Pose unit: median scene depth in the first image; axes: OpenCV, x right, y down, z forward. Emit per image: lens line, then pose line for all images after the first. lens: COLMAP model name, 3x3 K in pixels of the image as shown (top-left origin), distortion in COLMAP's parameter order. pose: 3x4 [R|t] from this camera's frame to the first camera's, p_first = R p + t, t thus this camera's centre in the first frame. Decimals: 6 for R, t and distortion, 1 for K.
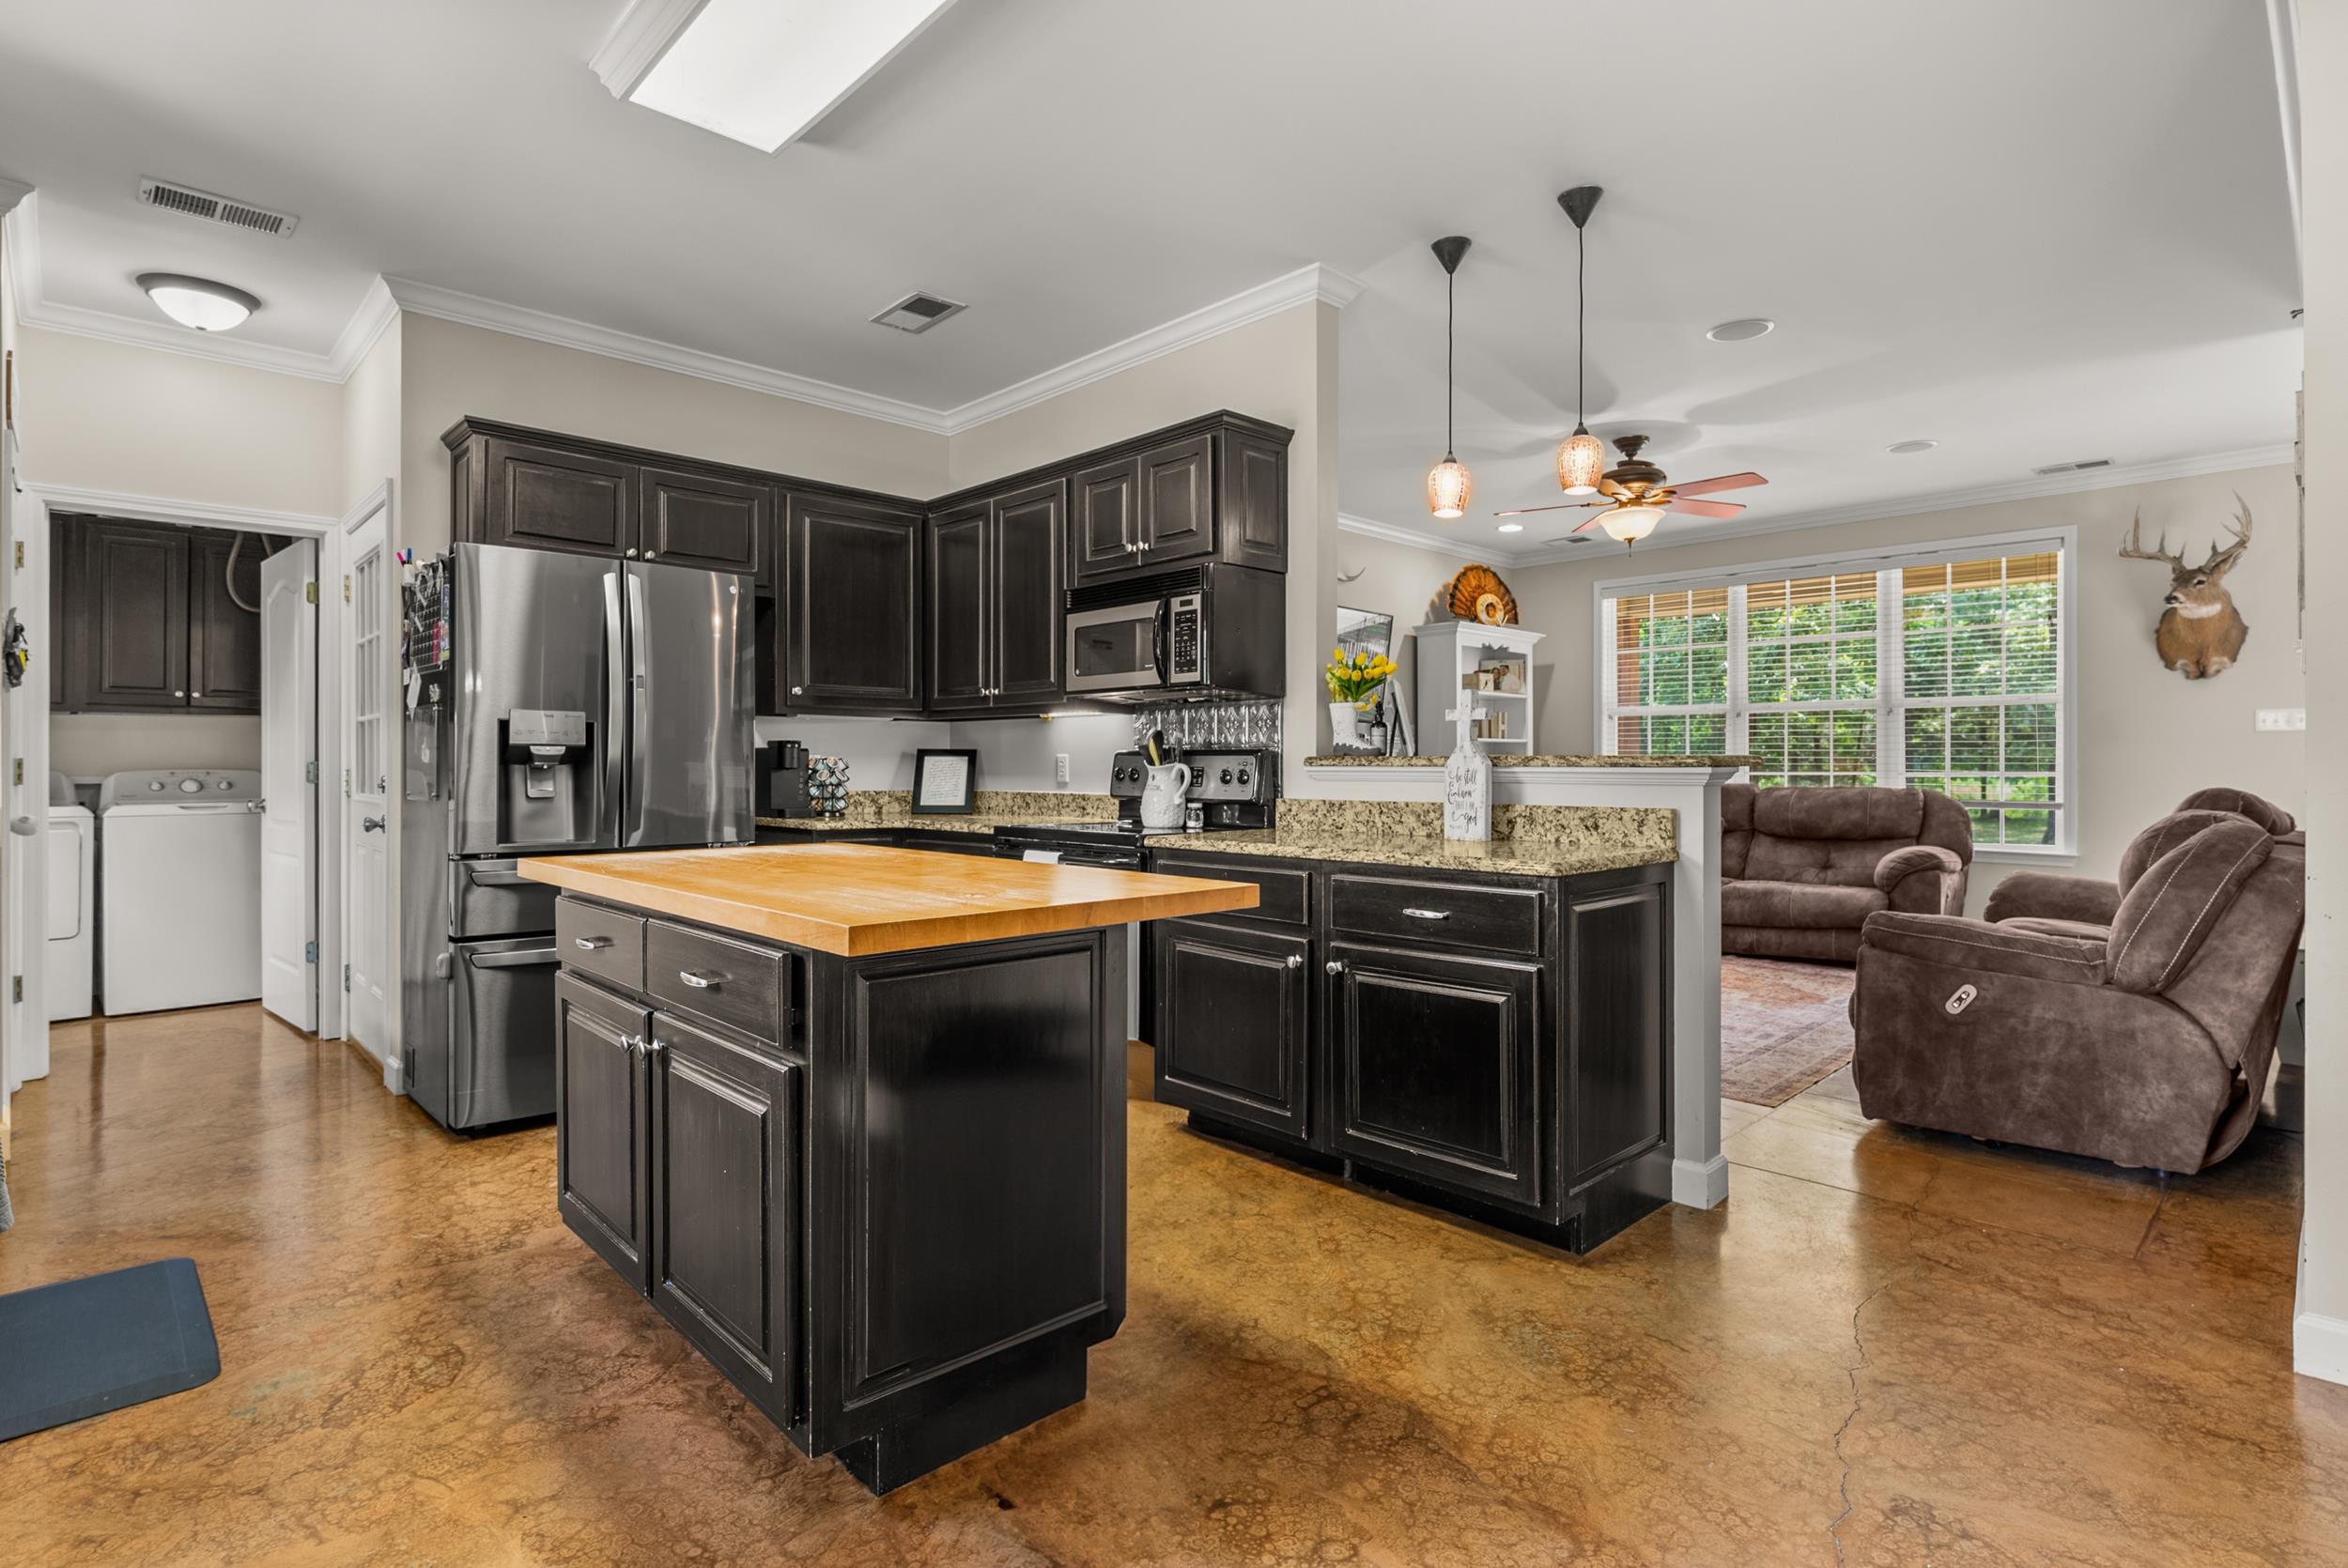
lens RADIAL K [[1115.1, 0, 1176.7], [0, 1115.1, 760.8], [0, 0, 1]] dist [-0.001579, -0.000035]
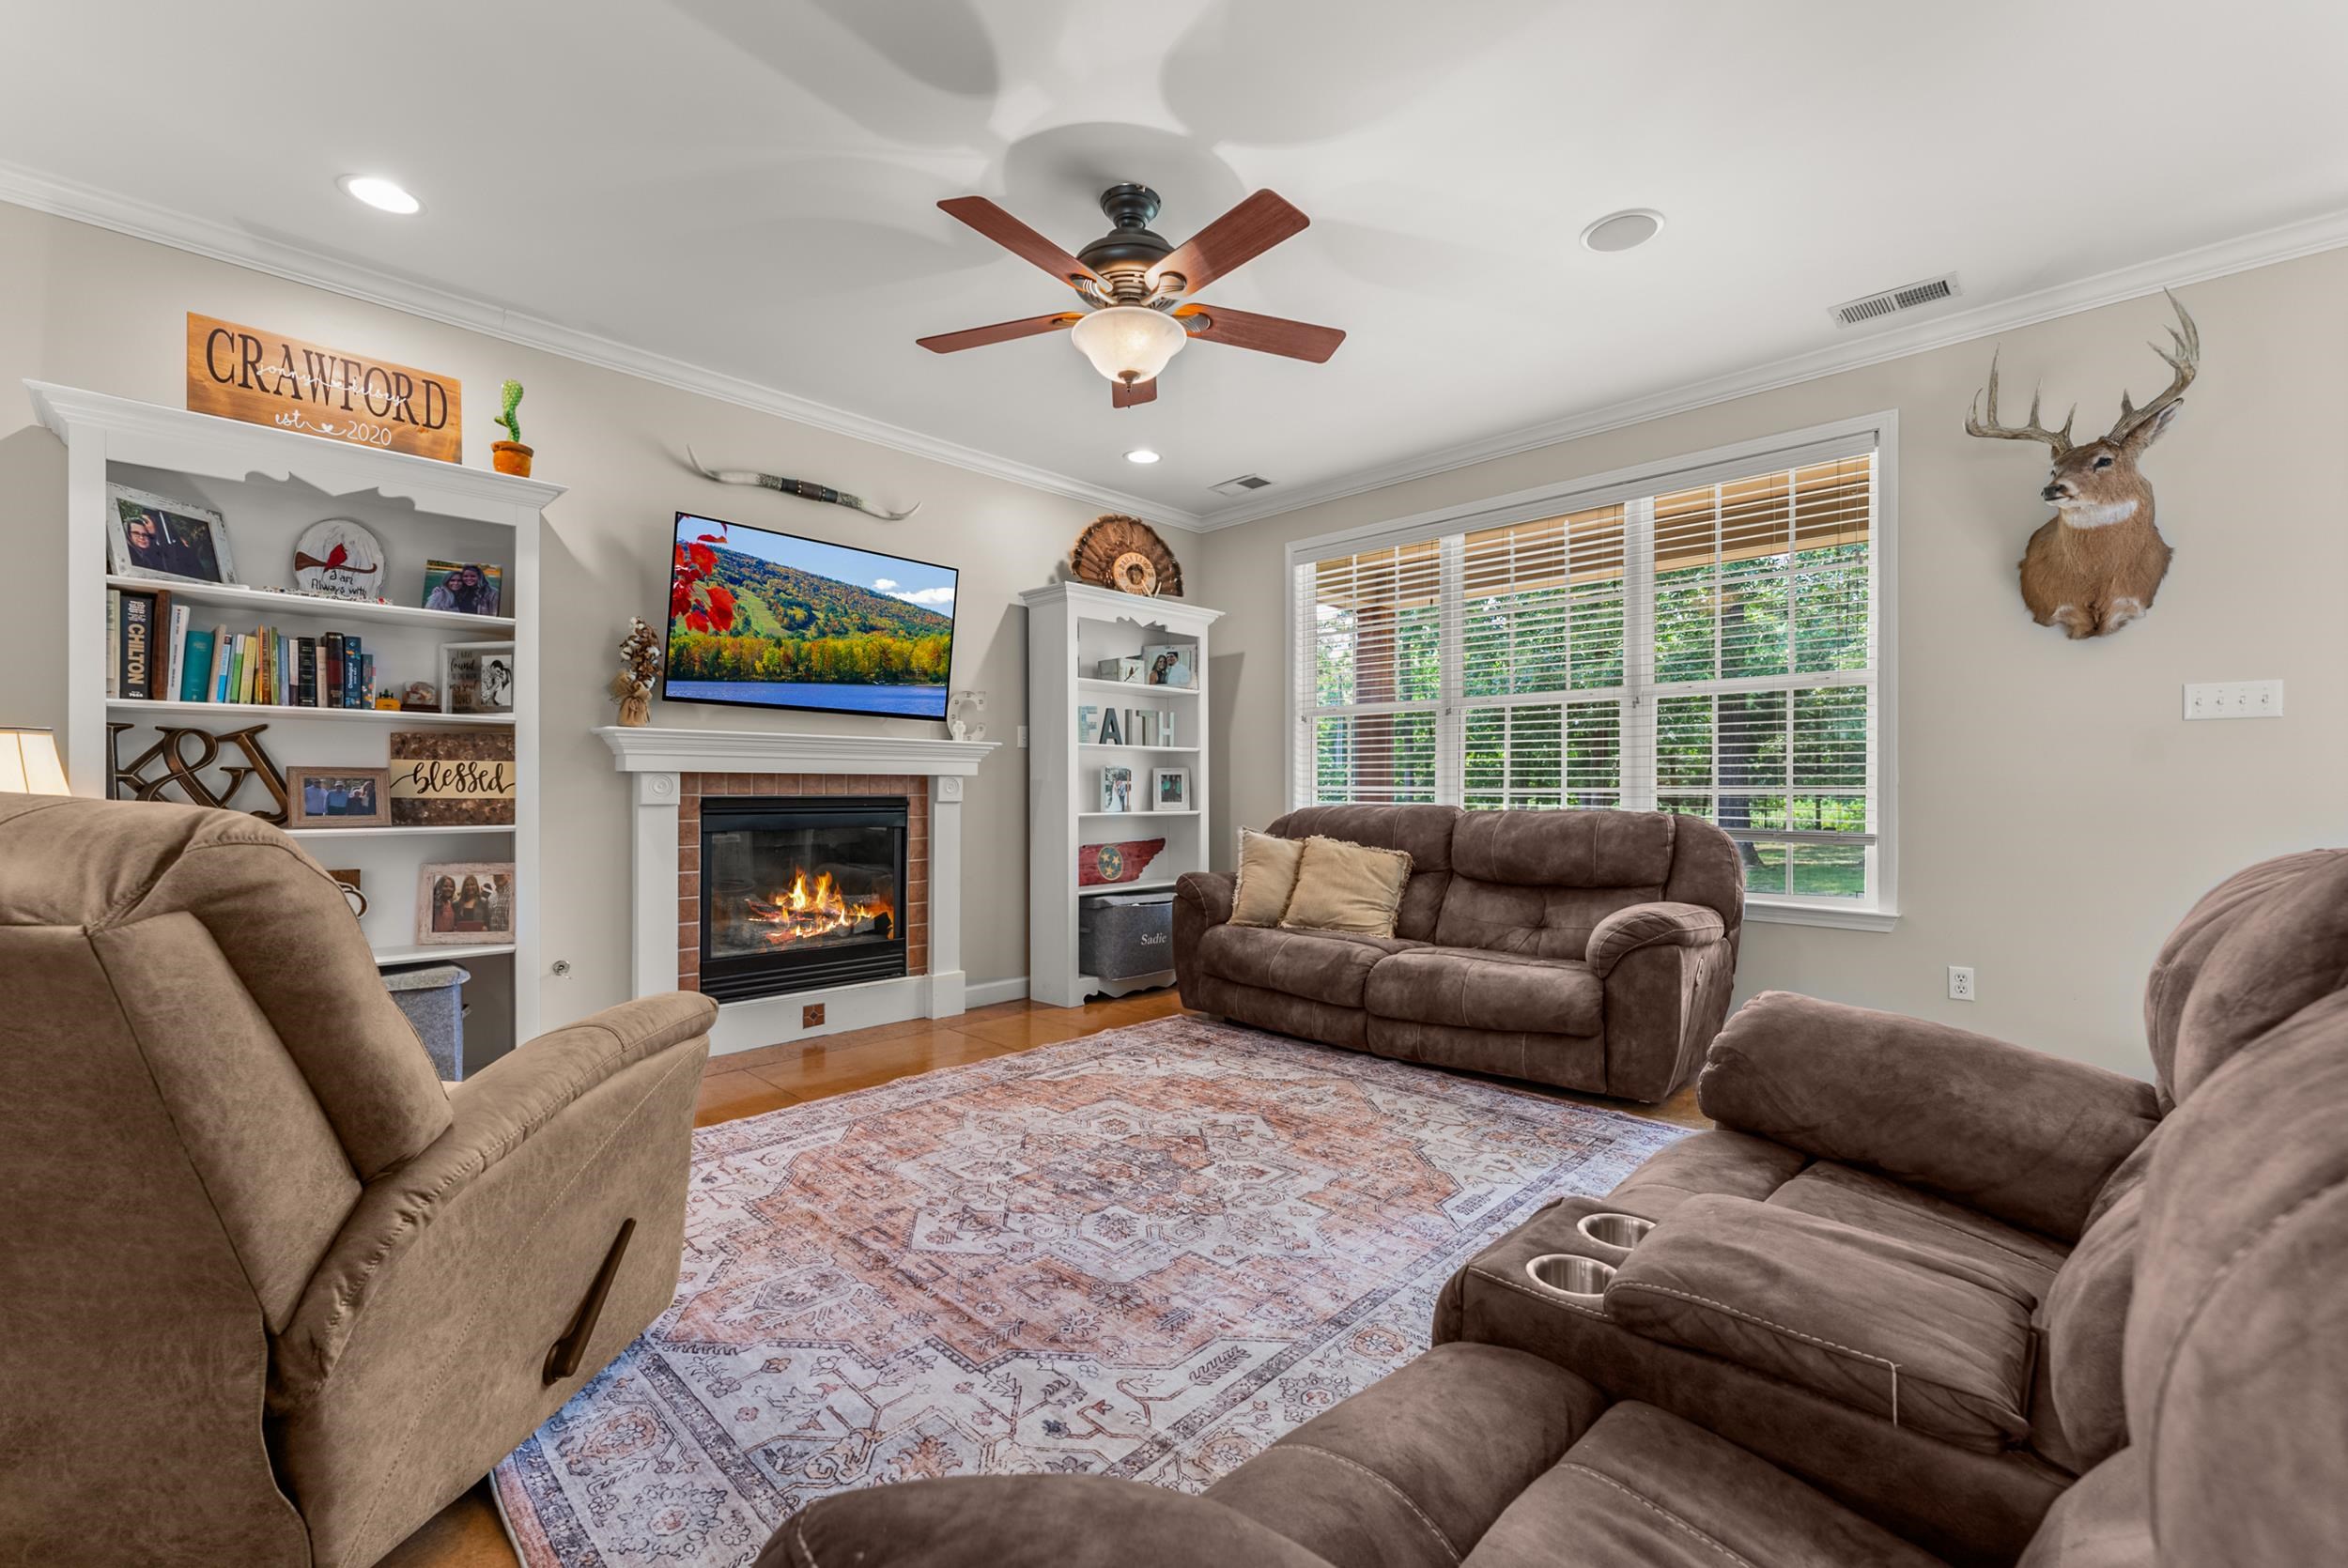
lens RADIAL K [[969.3, 0, 1165.4], [0, 969.3, 787.0], [0, 0, 1]] dist [0.003485, -0.000236]
pose [[0.999493, -0.001462, 0.031820, 0.349877], [0.001333, 0.999991, 0.004079, 0.006670], [-0.031825, -0.004034, 0.999485, 0.430504]]
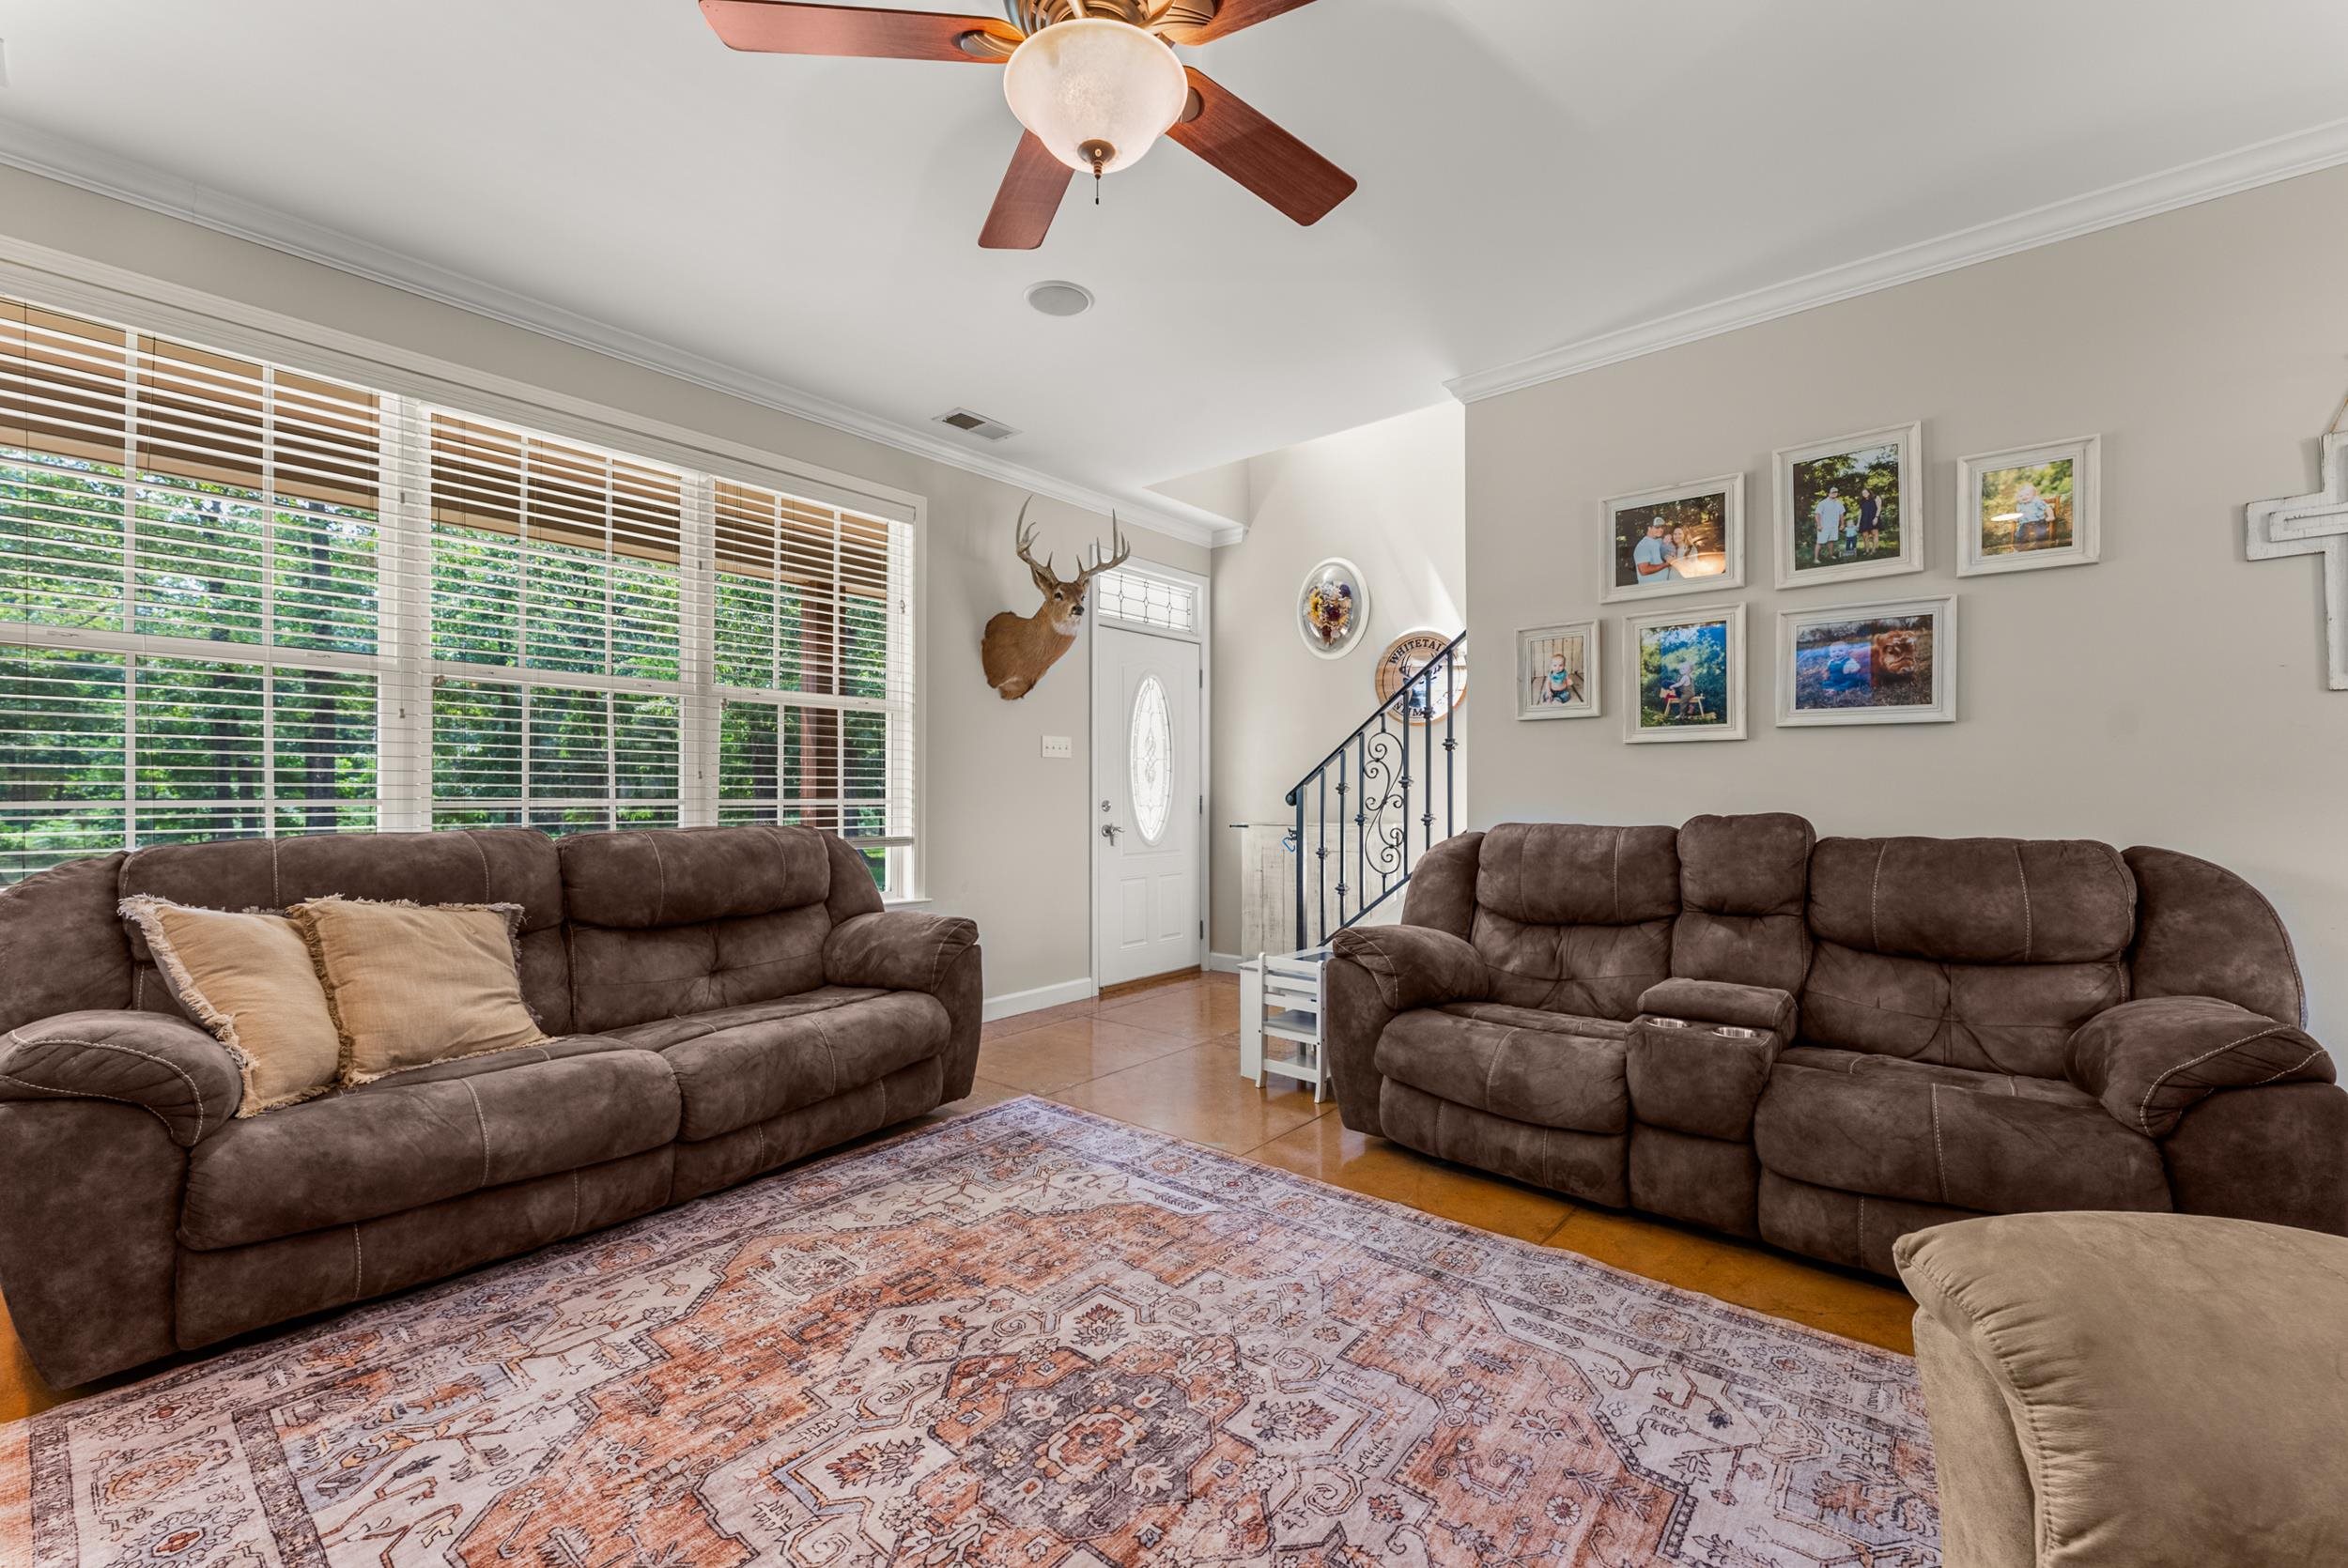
lens RADIAL K [[969.3, 0, 1166.4], [0, 969.3, 786.4], [0, 0, 1]] dist [0.003485, -0.000236]
pose [[-0.119843, 0.002984, 0.992788, 0.075016], [-0.008011, 0.999960, -0.003973, 0.002707], [-0.992761, -0.008429, -0.119814, 0.878117]]
